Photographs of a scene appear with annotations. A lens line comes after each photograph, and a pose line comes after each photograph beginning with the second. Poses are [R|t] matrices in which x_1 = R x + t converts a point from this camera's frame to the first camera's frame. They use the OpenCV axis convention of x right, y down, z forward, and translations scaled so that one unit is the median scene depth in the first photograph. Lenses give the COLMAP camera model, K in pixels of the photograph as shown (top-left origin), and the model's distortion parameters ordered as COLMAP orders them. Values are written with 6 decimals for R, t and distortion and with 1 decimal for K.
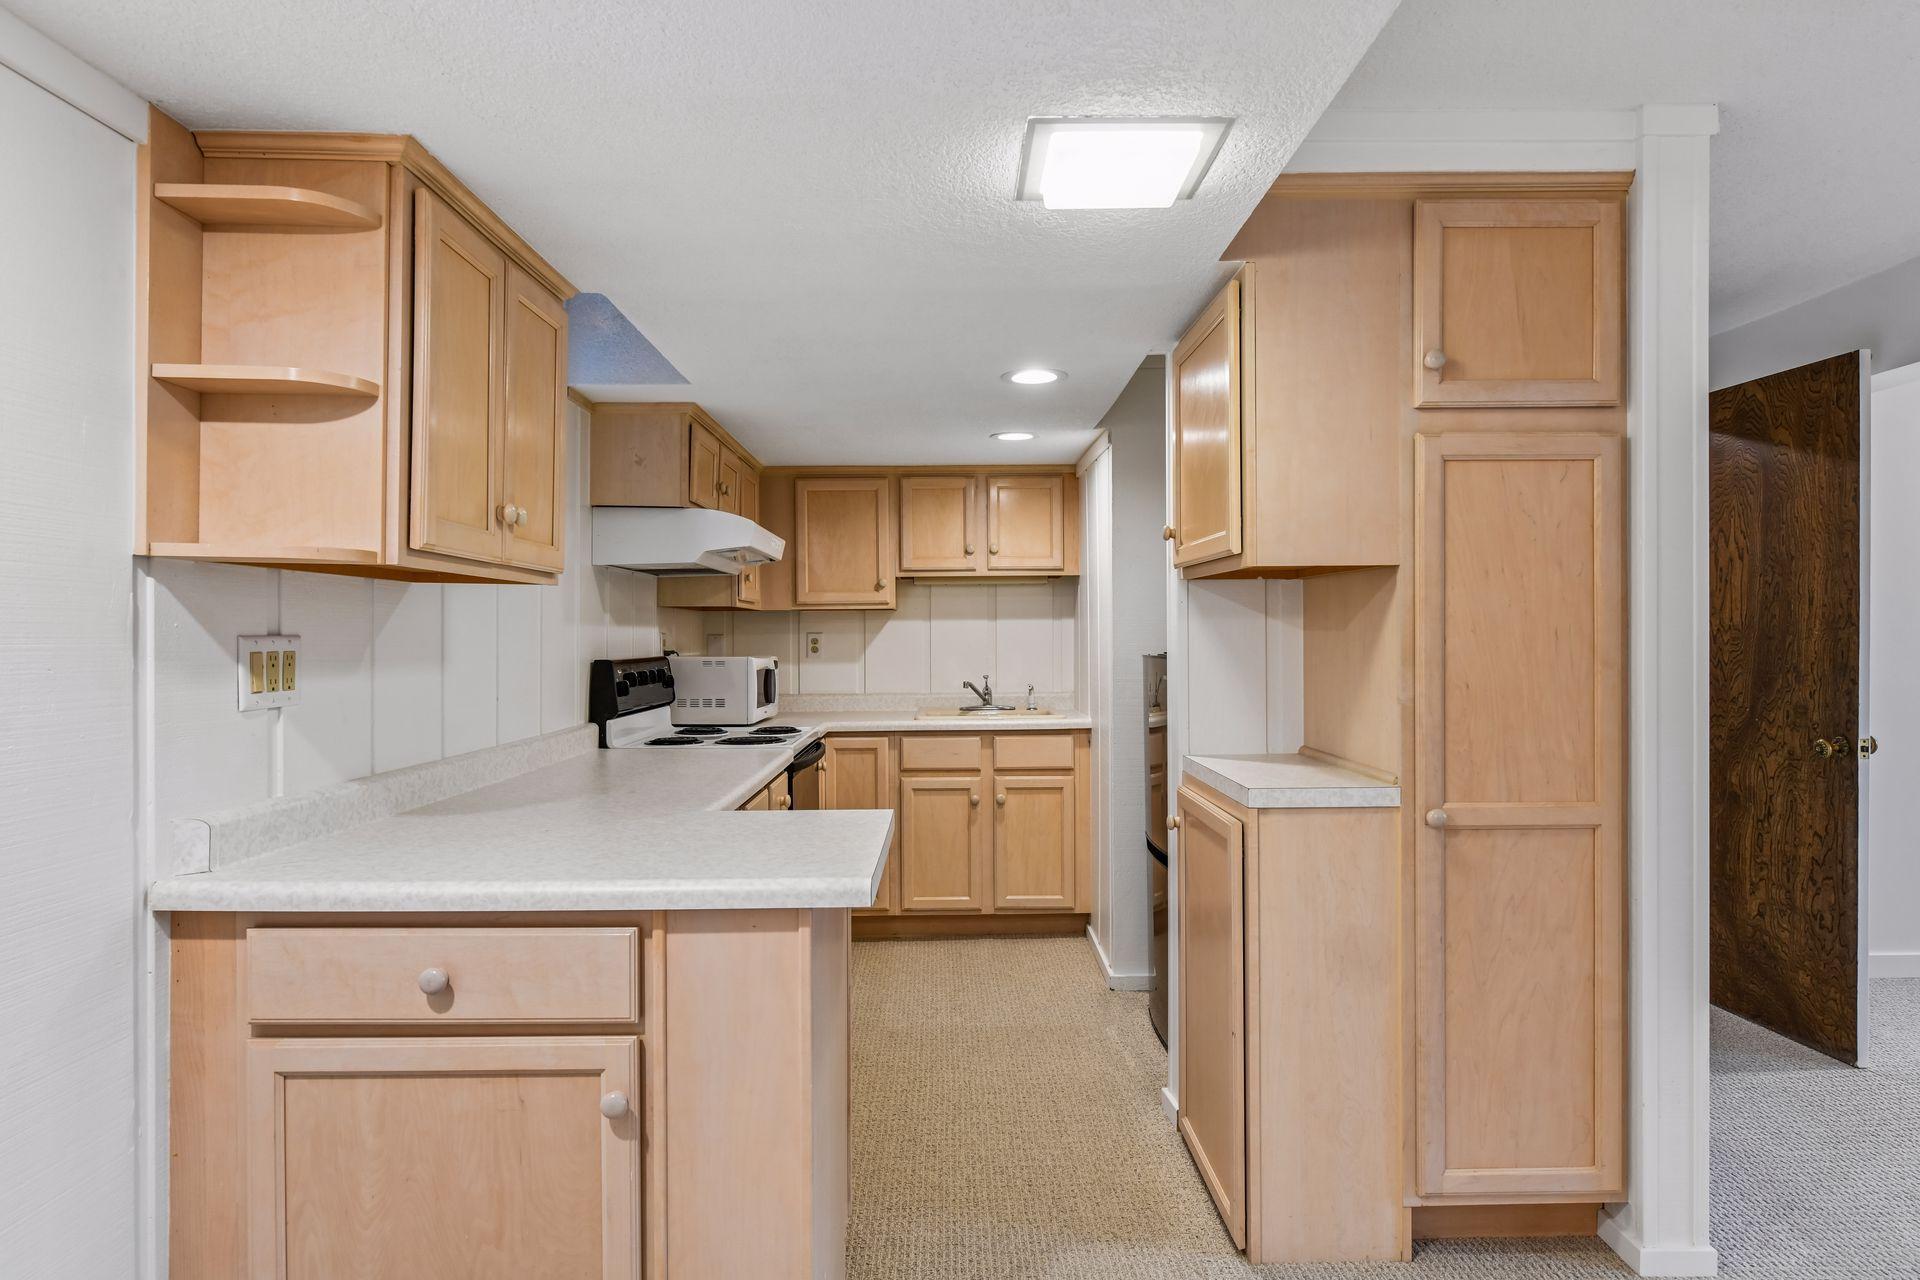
lens RADIAL K [[1095.3, 0, 965.9], [0, 1095.3, 638.6], [0, 0, 1]] dist [-0.004913, -0.000831]
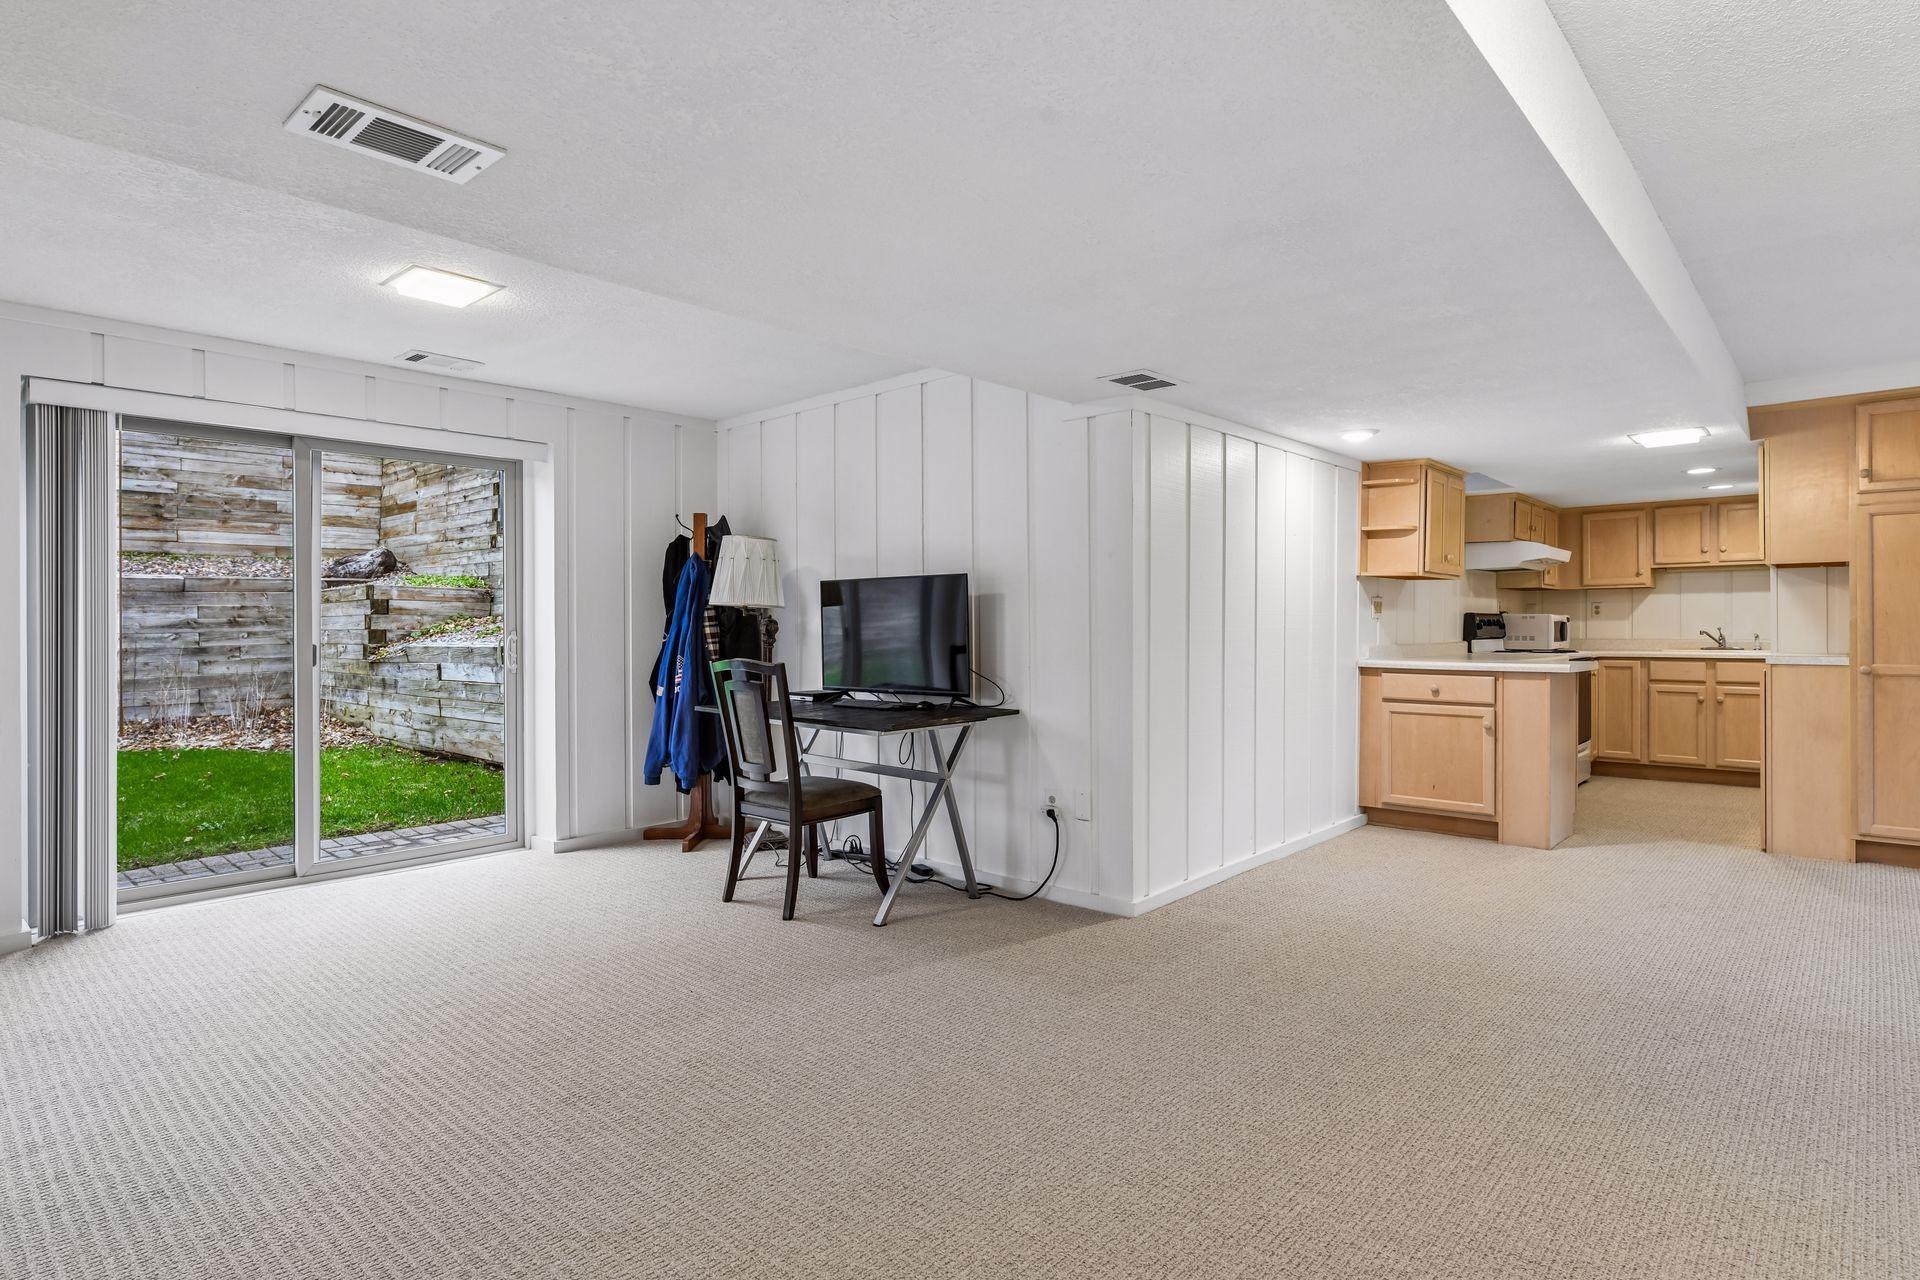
lens RADIAL K [[988.1, 0, 968.4], [0, 988.1, 624.0], [0, 0, 1]] dist [0.001769, -0.008980]
pose [[0.725824, 0.002092, -0.687877, 0.476643], [-0.003190, 0.999995, -0.000325, 0.072574], [0.687873, 0.002431, 0.725827, -1.788646]]
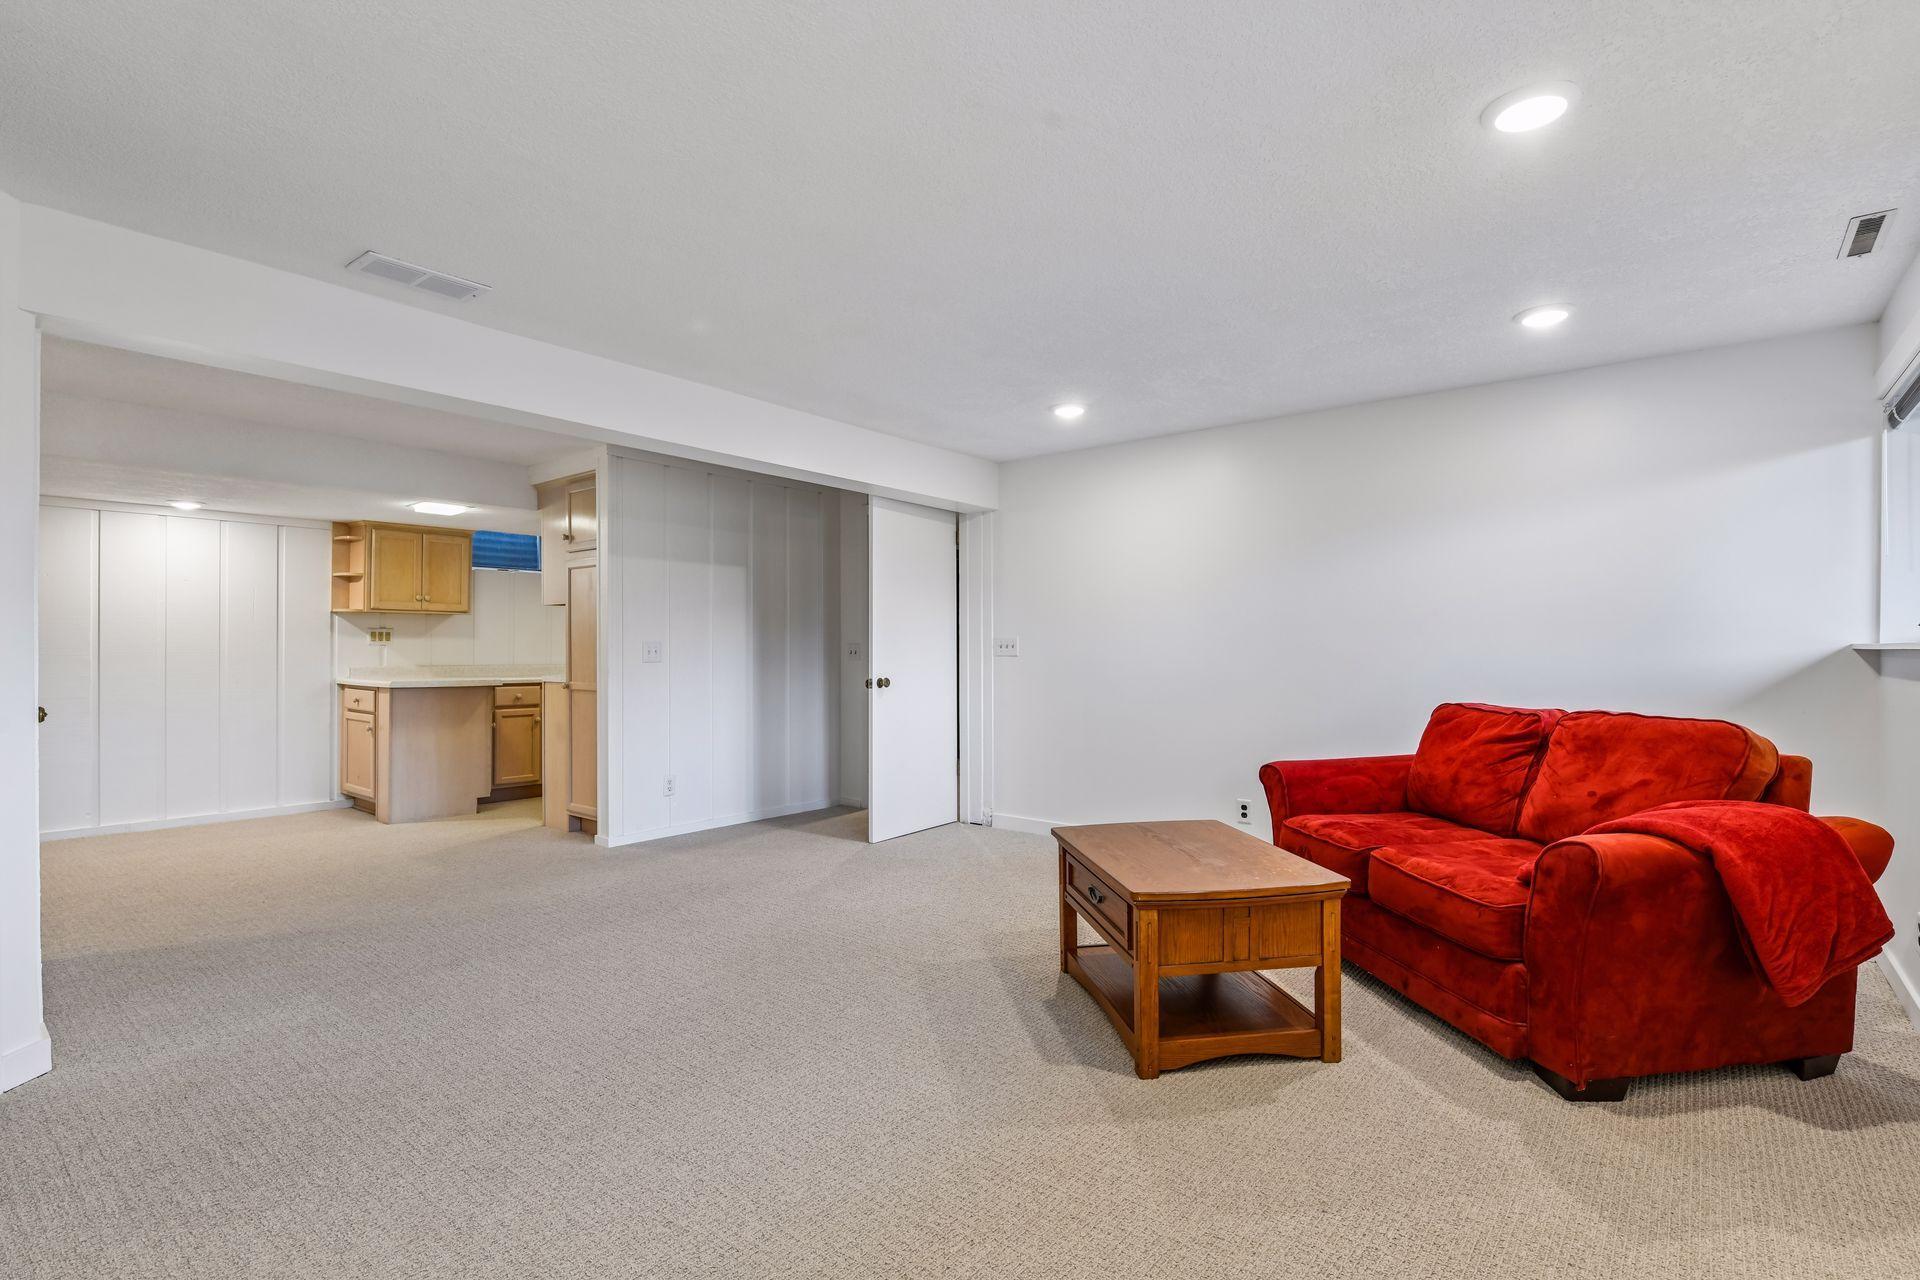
lens RADIAL K [[943.3, 0, 965.5], [0, 943.3, 632.6], [0, 0, 1]] dist [-0.012962, 0.001088]
pose [[0.766201, -0.004097, -0.642588, 2.952059], [-0.004129, 0.999928, -0.011298, 0.039342], [0.642588, 0.011310, 0.766128, -0.301611]]
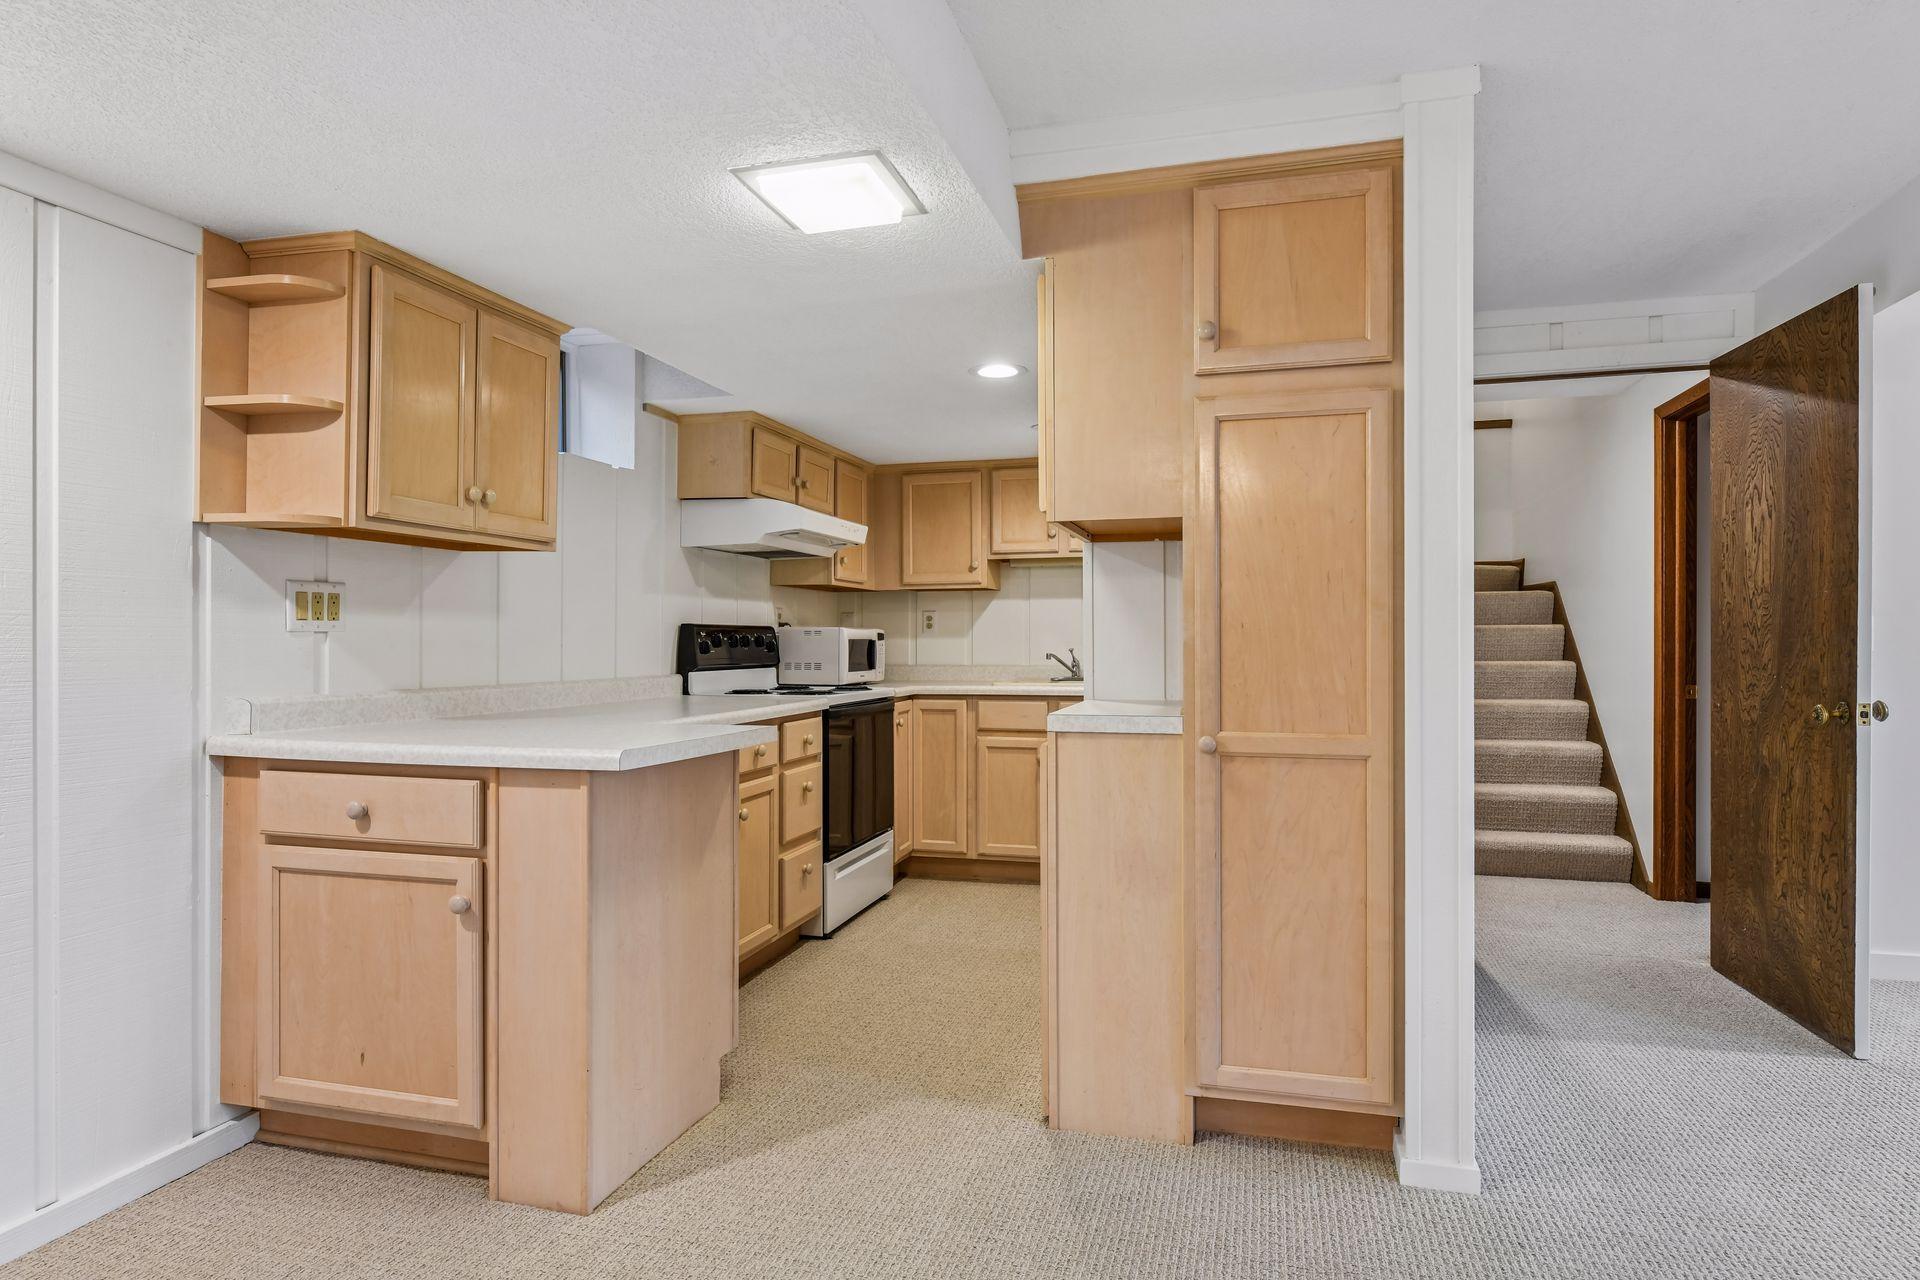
lens RADIAL K [[1095.3, 0, 986.3], [0, 1095.3, 637.7], [0, 0, 1]] dist [-0.004913, -0.000831]
pose [[0.962917, 0.003449, -0.269776, 0.505622], [-0.004379, 0.999986, -0.002848, 0.059821], [0.269762, 0.003923, 0.962919, -0.126081]]
